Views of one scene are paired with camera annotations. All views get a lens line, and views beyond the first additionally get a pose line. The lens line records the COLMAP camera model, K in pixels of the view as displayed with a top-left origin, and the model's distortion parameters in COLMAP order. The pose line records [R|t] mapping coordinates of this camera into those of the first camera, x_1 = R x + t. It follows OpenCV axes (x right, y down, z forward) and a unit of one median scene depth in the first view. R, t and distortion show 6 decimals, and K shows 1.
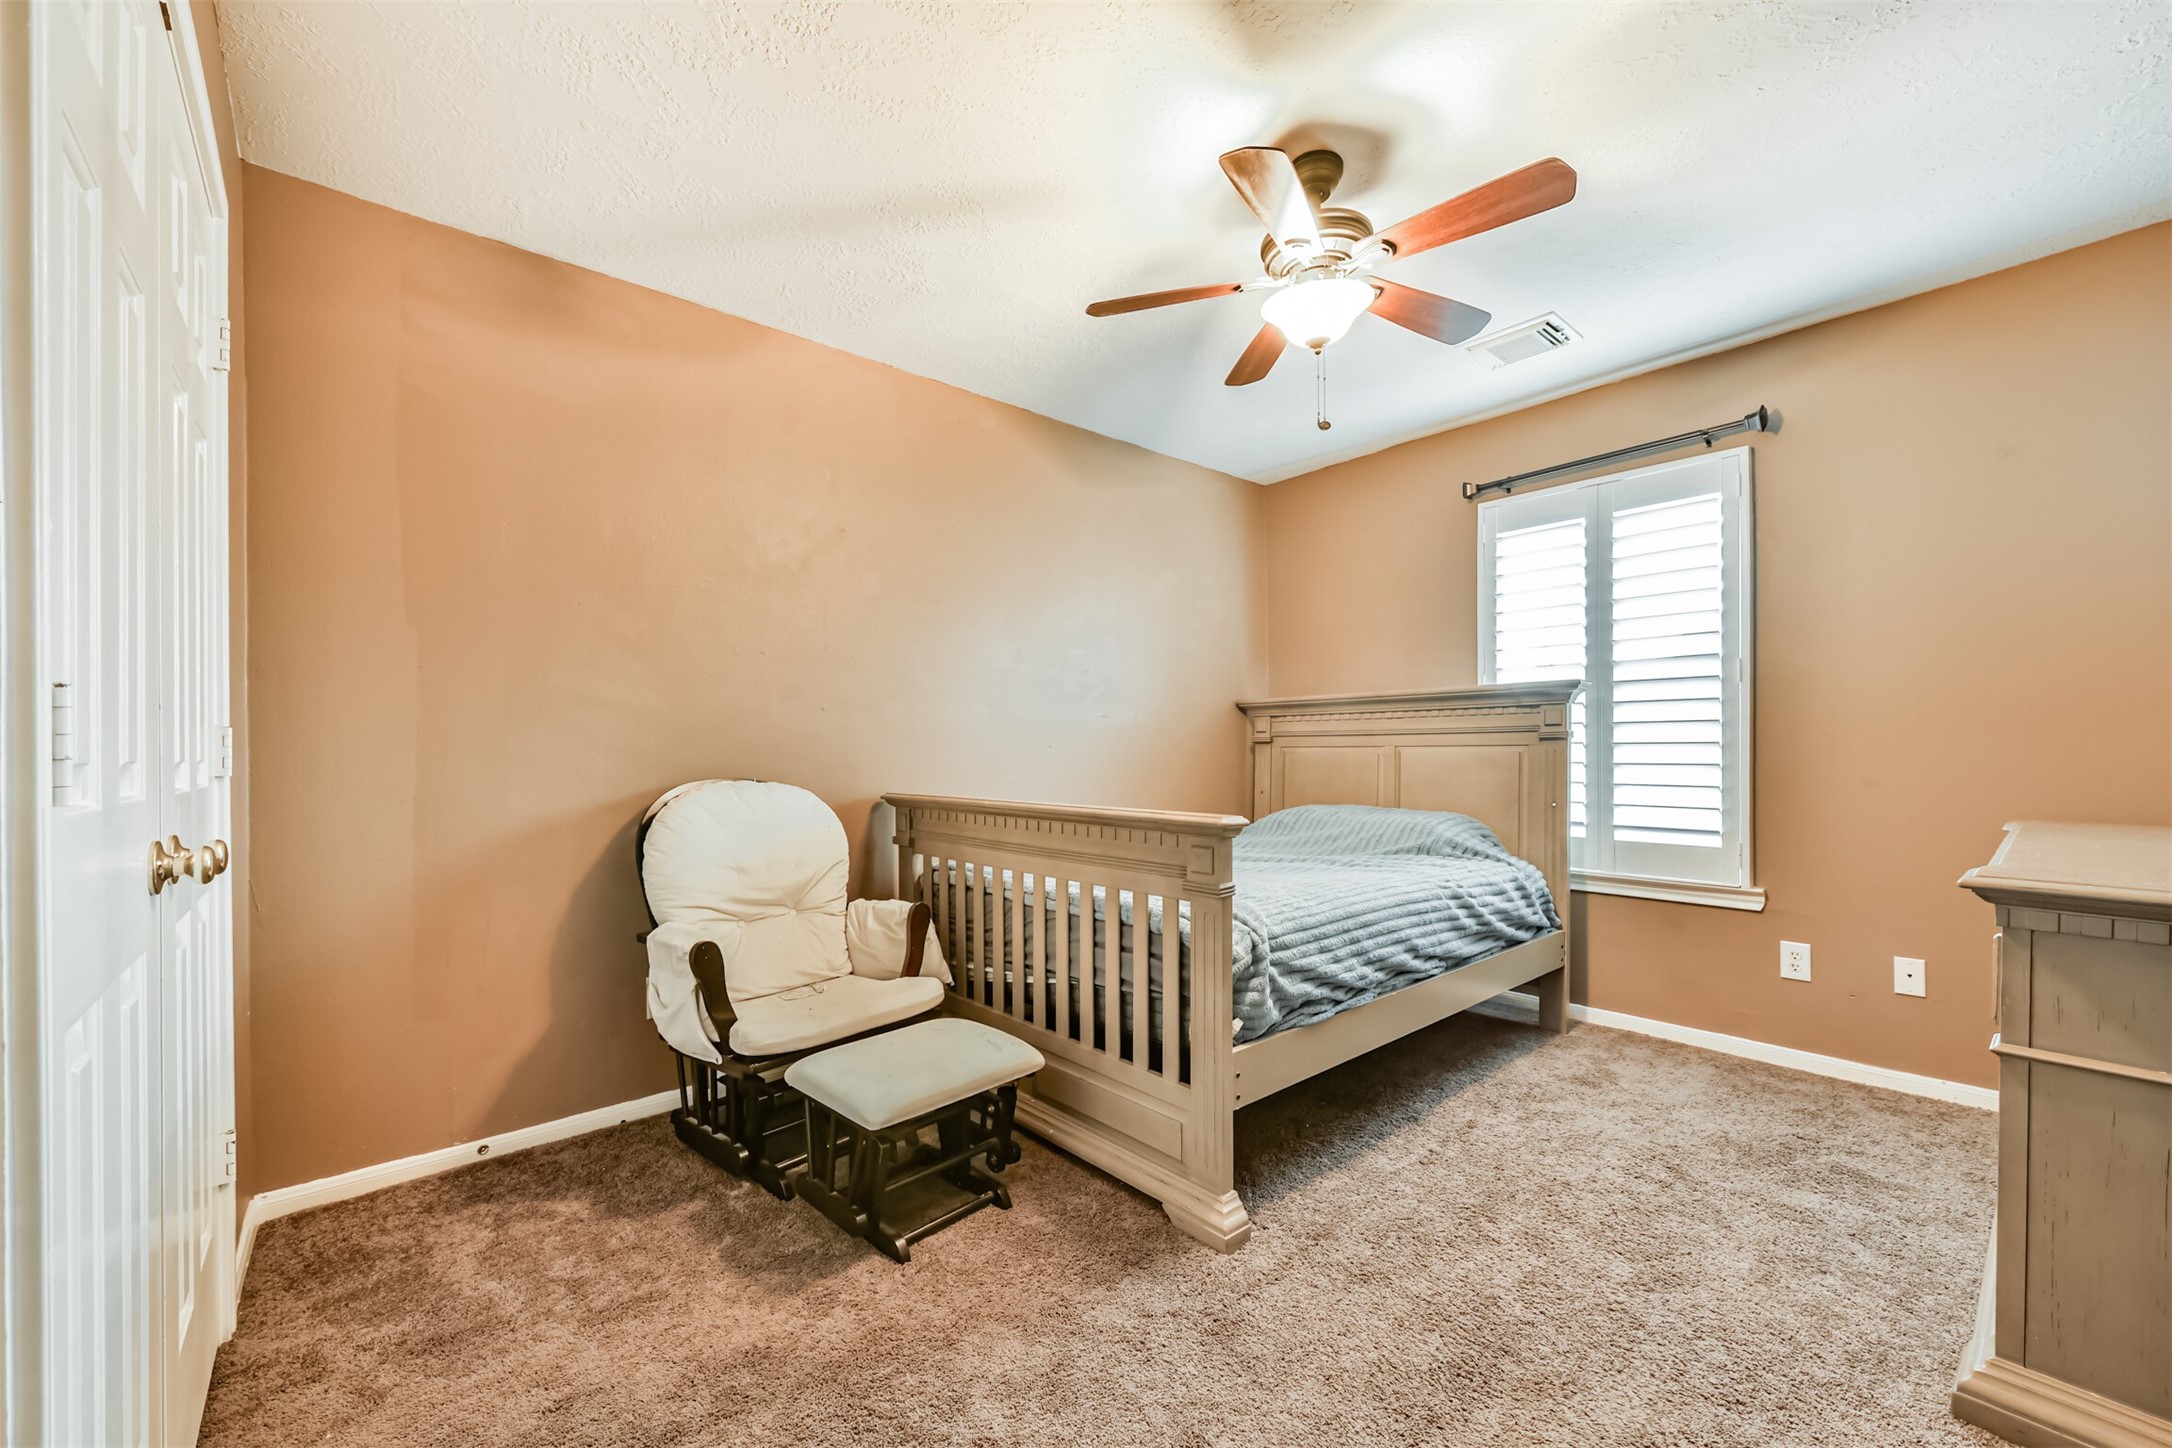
lens RADIAL K [[854.0, 0, 1086.6], [0, 854.0, 740.0], [0, 0, 1]] dist [0.012085, -0.001105]
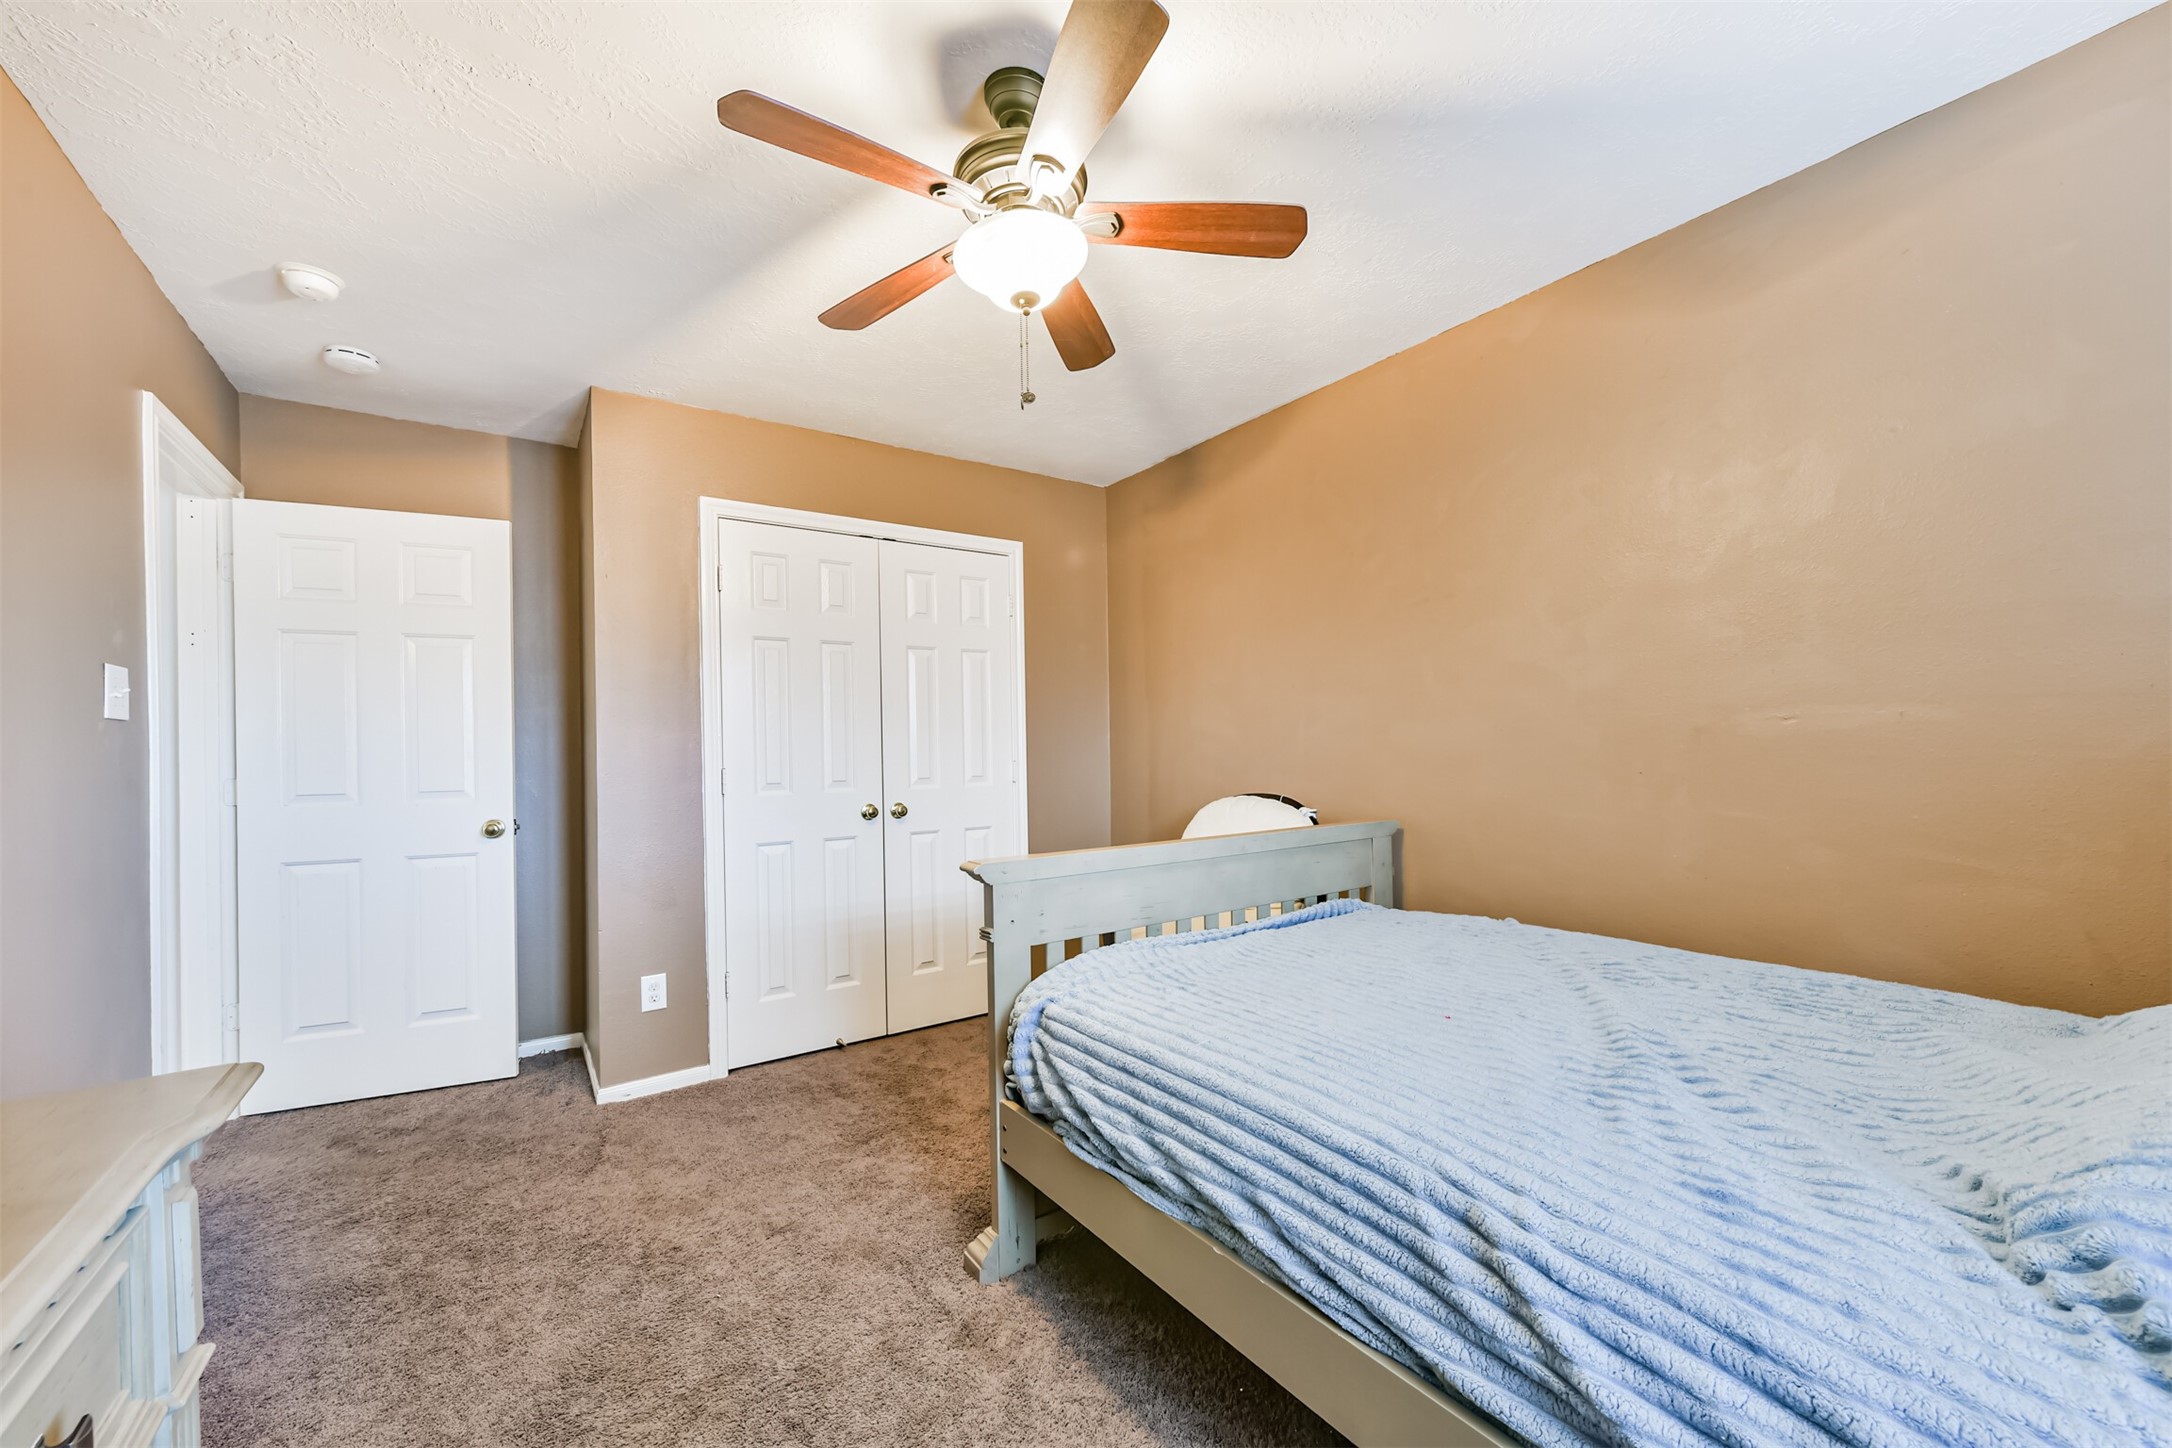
lens RADIAL K [[854.0, 0, 1088.8], [0, 854.0, 739.8], [0, 0, 1]] dist [0.012085, -0.001105]
pose [[-0.109030, -0.001026, -0.994038, 0.962197], [0.025141, 0.999677, -0.003789, -0.040180], [0.993720, -0.025404, -0.108969, 1.020842]]
